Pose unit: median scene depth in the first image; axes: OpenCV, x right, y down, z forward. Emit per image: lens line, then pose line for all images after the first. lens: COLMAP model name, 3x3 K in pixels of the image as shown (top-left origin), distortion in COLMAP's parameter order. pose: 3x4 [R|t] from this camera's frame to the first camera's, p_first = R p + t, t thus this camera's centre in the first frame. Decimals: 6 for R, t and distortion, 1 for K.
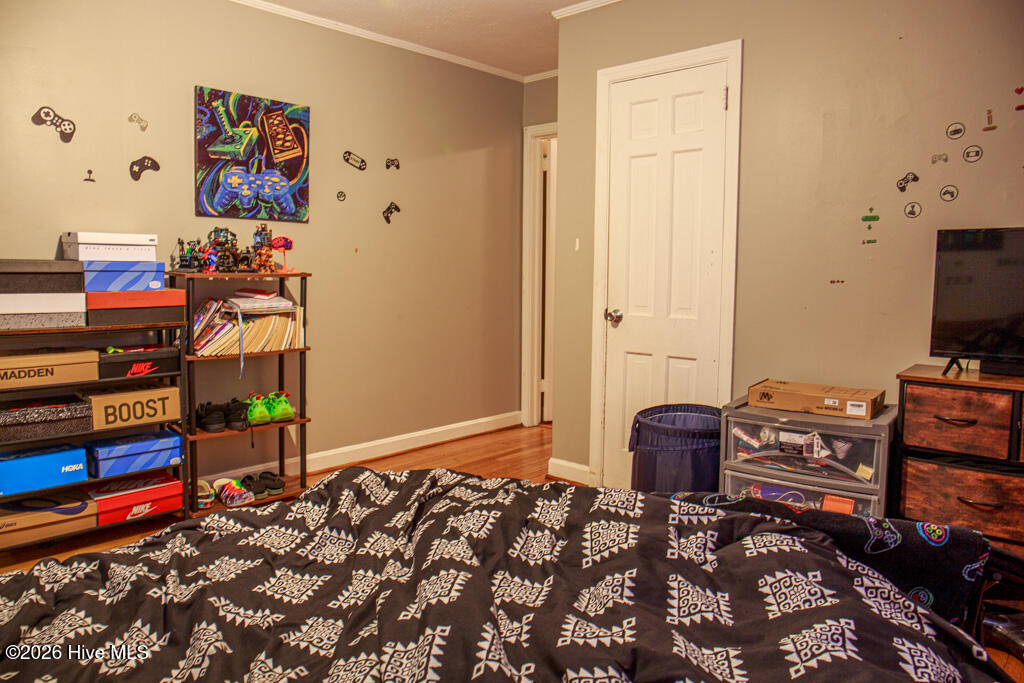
lens RADIAL K [[700.0, 0, 513.2], [0, 700.0, 326.8], [0, 0, 1]] dist [-0.038004, 0.005577]
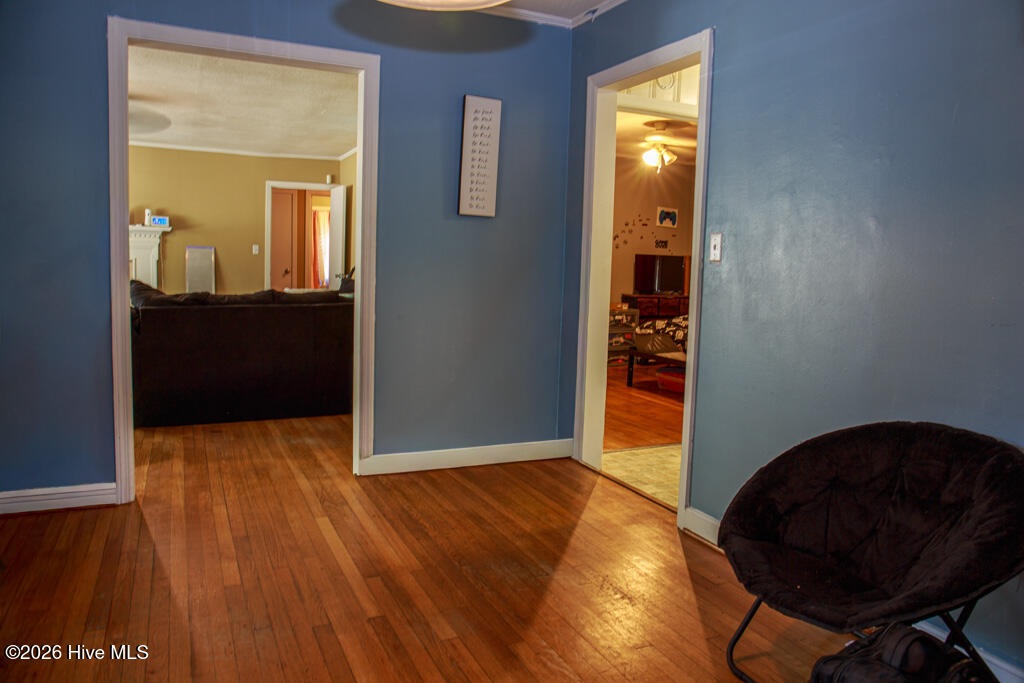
lens RADIAL K [[783.6, 0, 512.0], [0, 783.6, 341.5], [0, 0, 1]] dist [-0.004736, -0.000422]
pose [[0.382816, -0.093854, 0.919045, -3.067291], [0.047461, 0.995510, 0.081893, -0.050606], [-0.922604, 0.012269, 0.385552, 0.042719]]
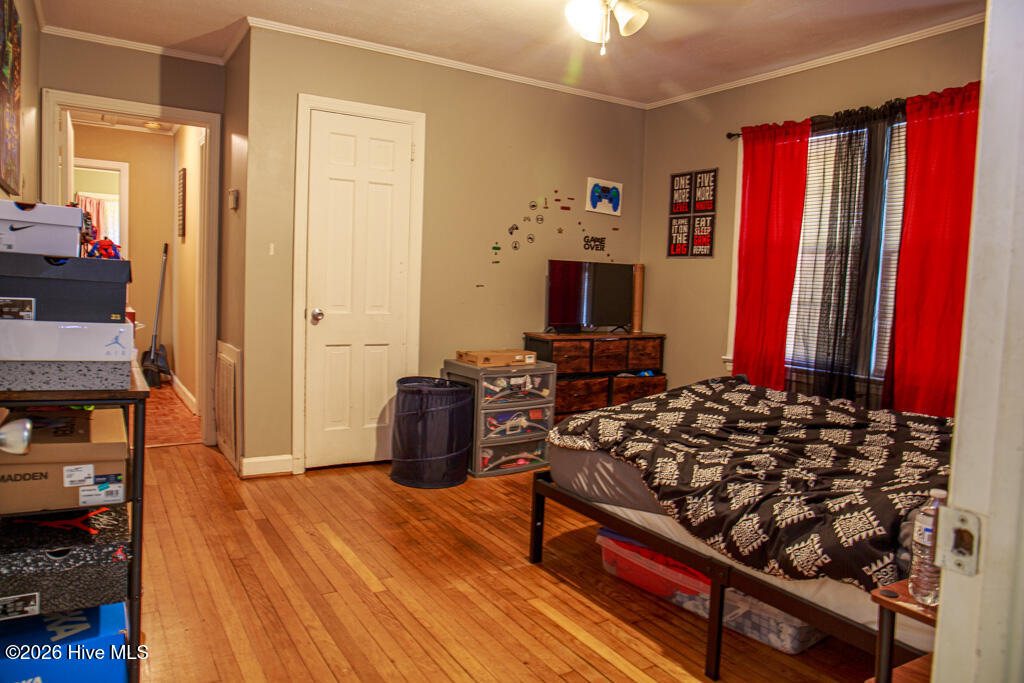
lens RADIAL K [[700.0, 0, 513.2], [0, 700.0, 326.8], [0, 0, 1]] dist [-0.038004, 0.005577]
pose [[0.286698, -0.067241, 0.955658, -1.166755], [0.040476, 0.997493, 0.058042, -0.066771], [-0.957166, 0.022041, 0.288701, 0.497945]]
